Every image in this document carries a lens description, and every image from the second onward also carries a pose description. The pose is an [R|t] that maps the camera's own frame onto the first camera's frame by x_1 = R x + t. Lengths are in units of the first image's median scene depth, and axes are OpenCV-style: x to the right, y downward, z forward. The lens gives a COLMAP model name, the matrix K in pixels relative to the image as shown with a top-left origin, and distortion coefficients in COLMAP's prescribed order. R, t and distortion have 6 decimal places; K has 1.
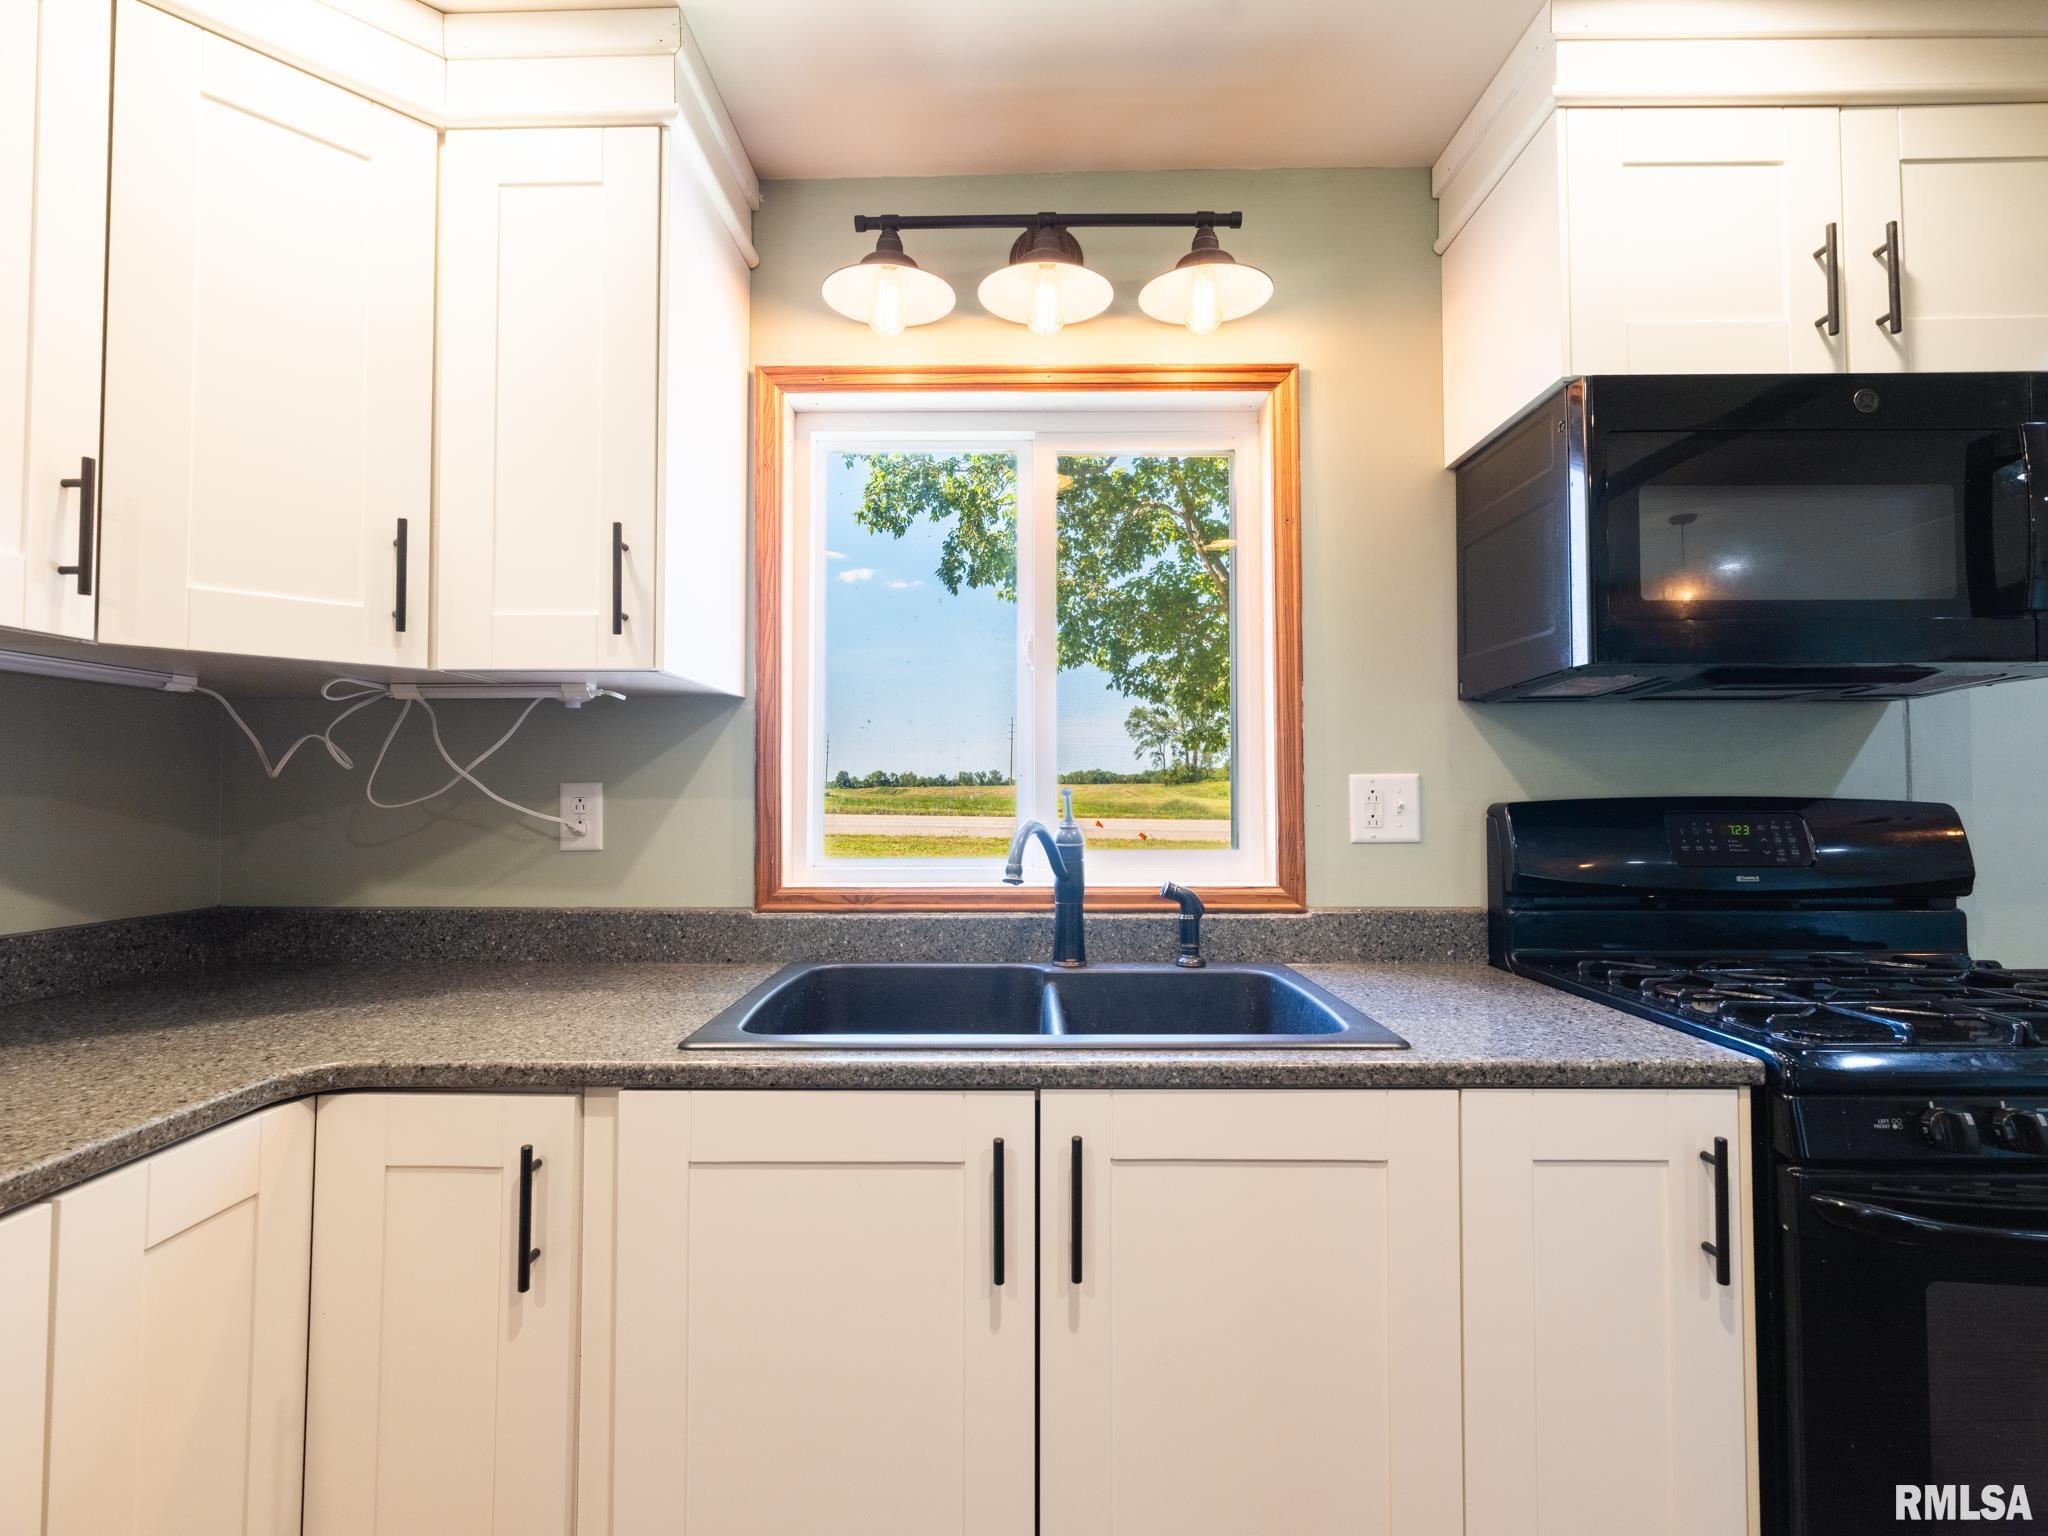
lens RADIAL K [[977.2, 0, 1023.1], [0, 977.2, 763.5], [0, 0, 1]] dist [-0.000867, 0.000245]
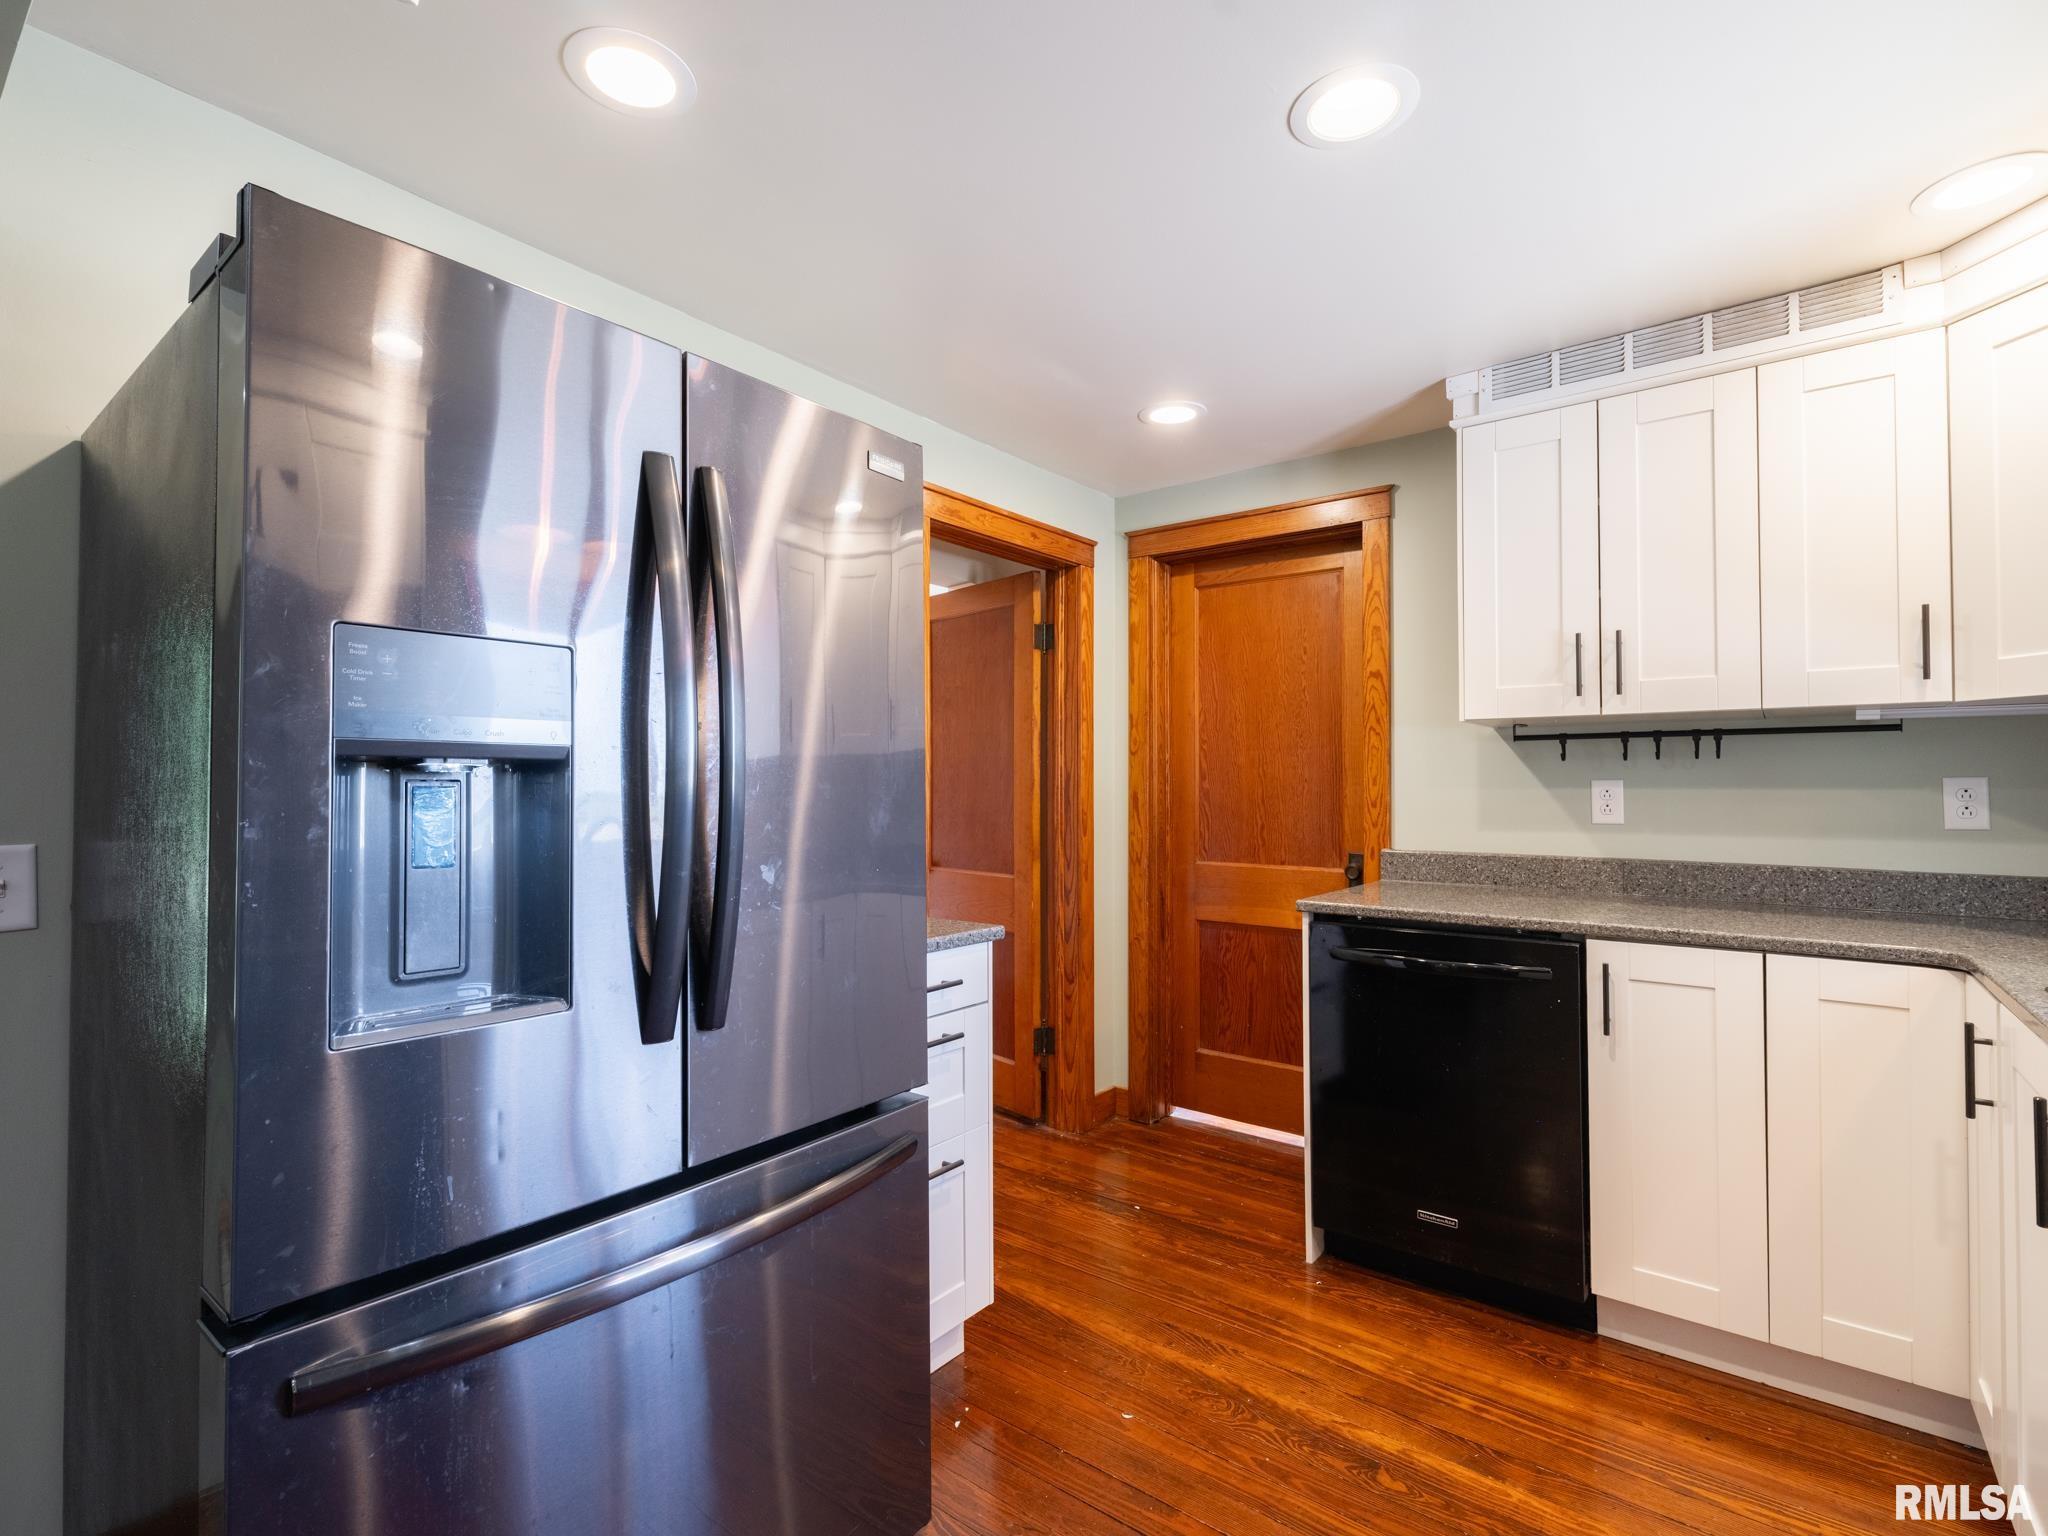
lens RADIAL K [[977.2, 0, 996.2], [0, 977.2, 766.7], [0, 0, 1]] dist [-0.000867, 0.000245]
pose [[-0.619746, -0.013739, -0.784682, 1.006783], [0.029322, 0.998743, -0.040646, 0.008668], [0.784255, -0.048198, -0.618564, 0.483609]]
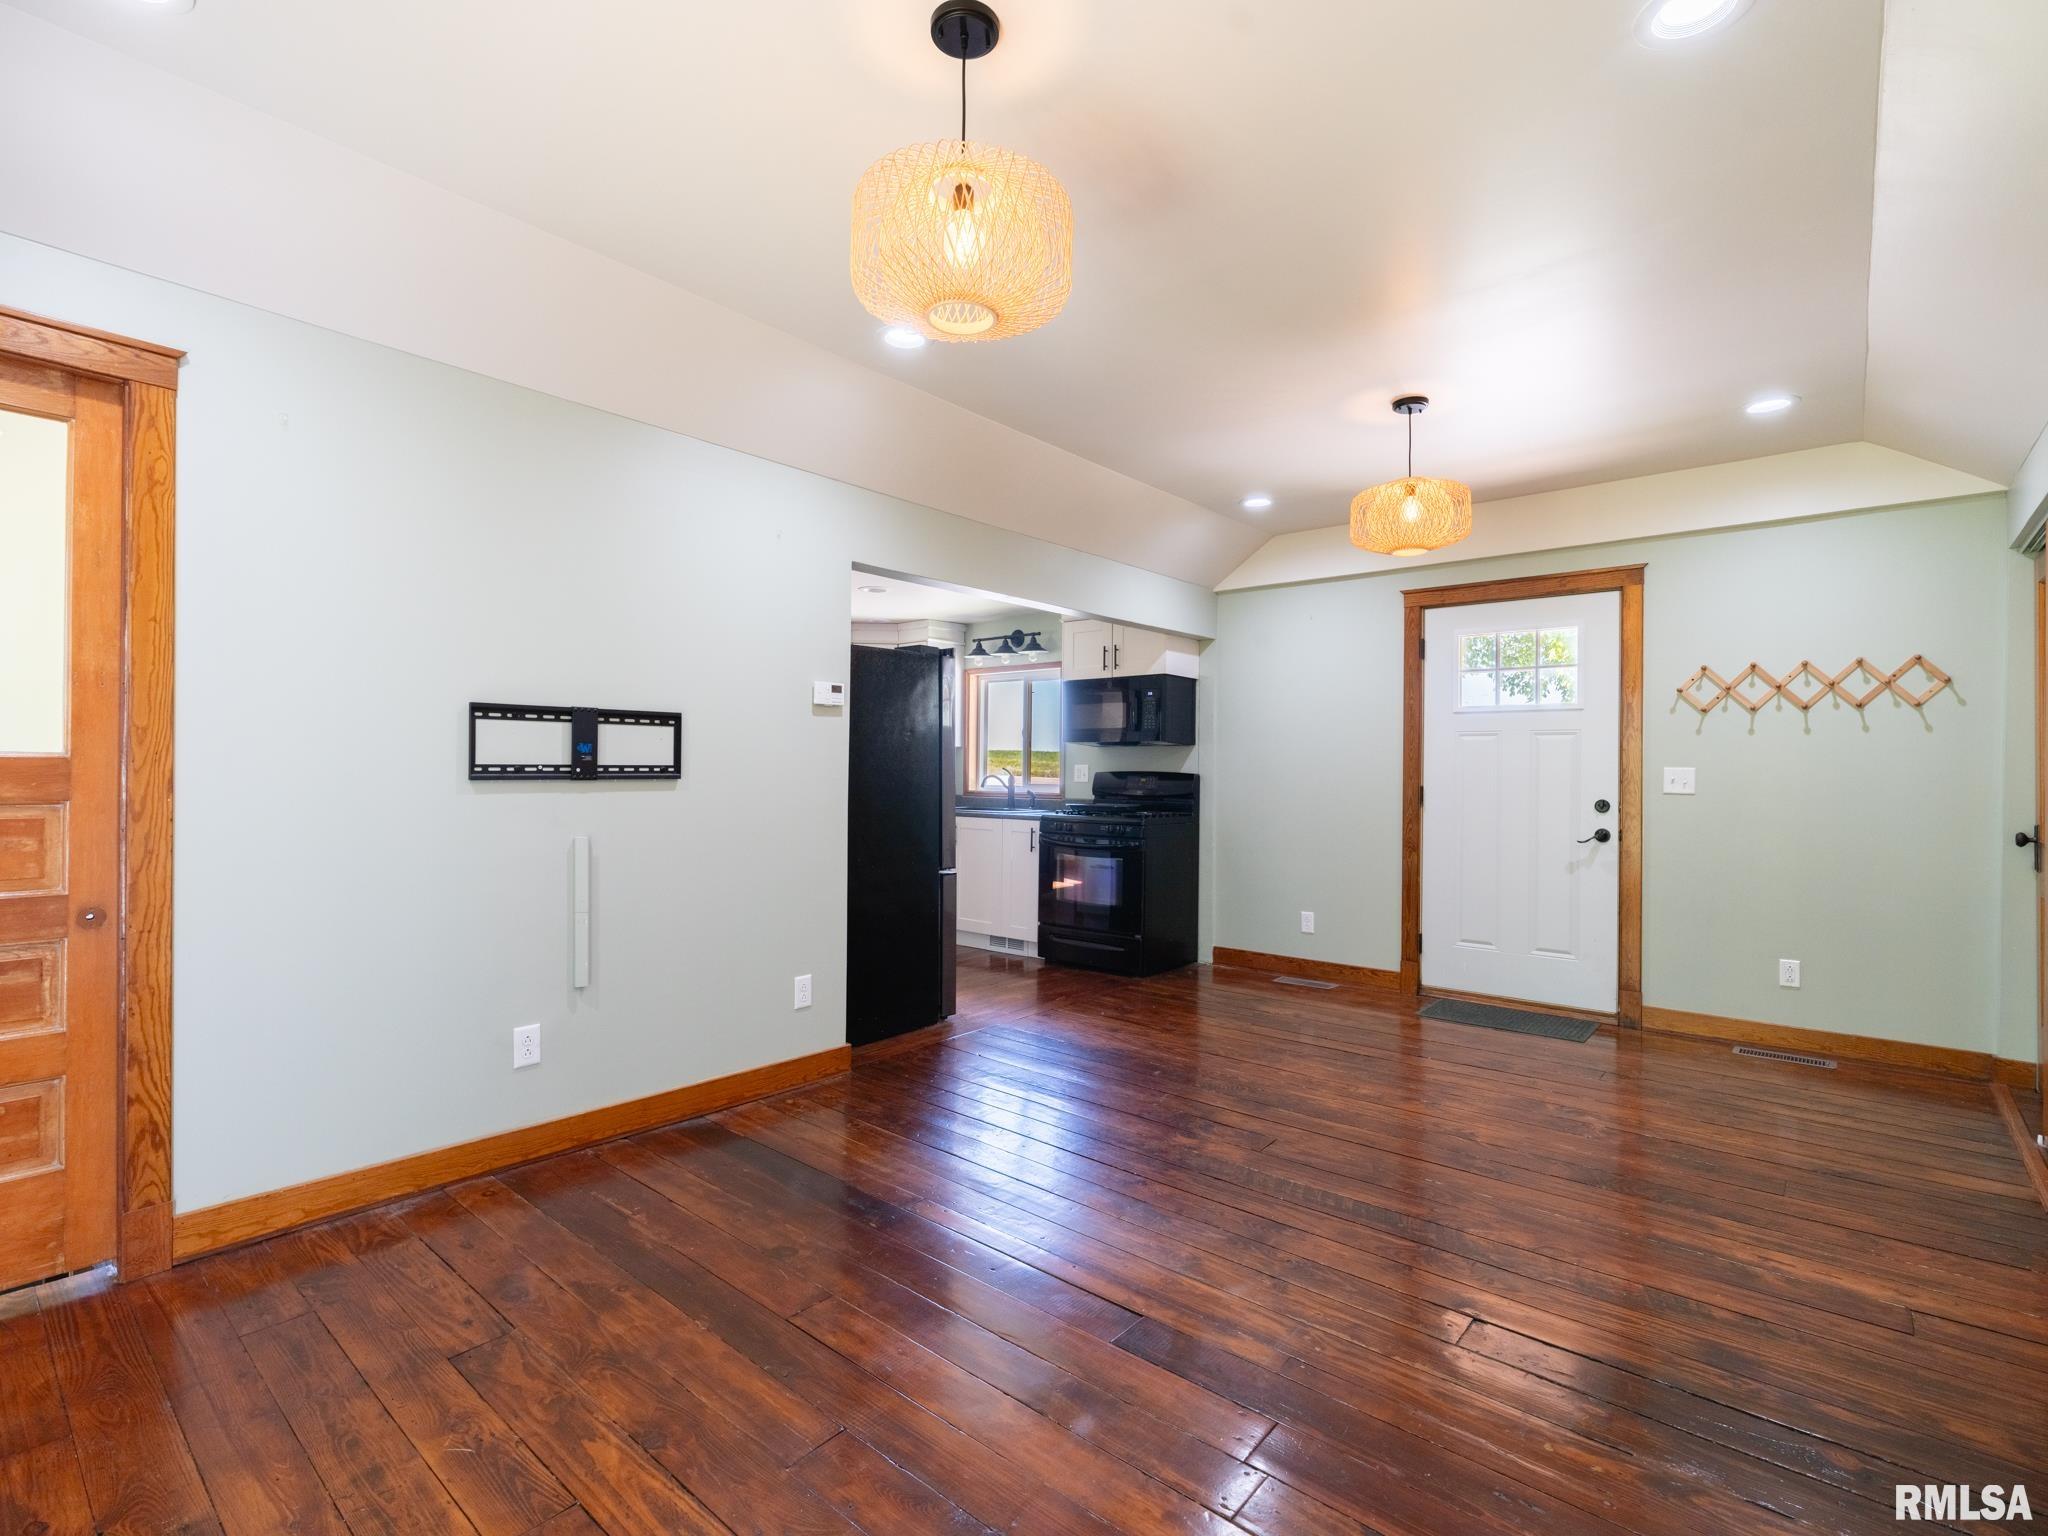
lens RADIAL K [[977.2, 0, 1012.6], [0, 977.2, 766.2], [0, 0, 1]] dist [-0.000867, 0.000245]
pose [[0.768272, 0.006404, -0.640092, 2.750369], [0.011412, 0.999654, 0.023699, -0.081733], [0.640022, -0.025512, 0.767933, -2.248022]]
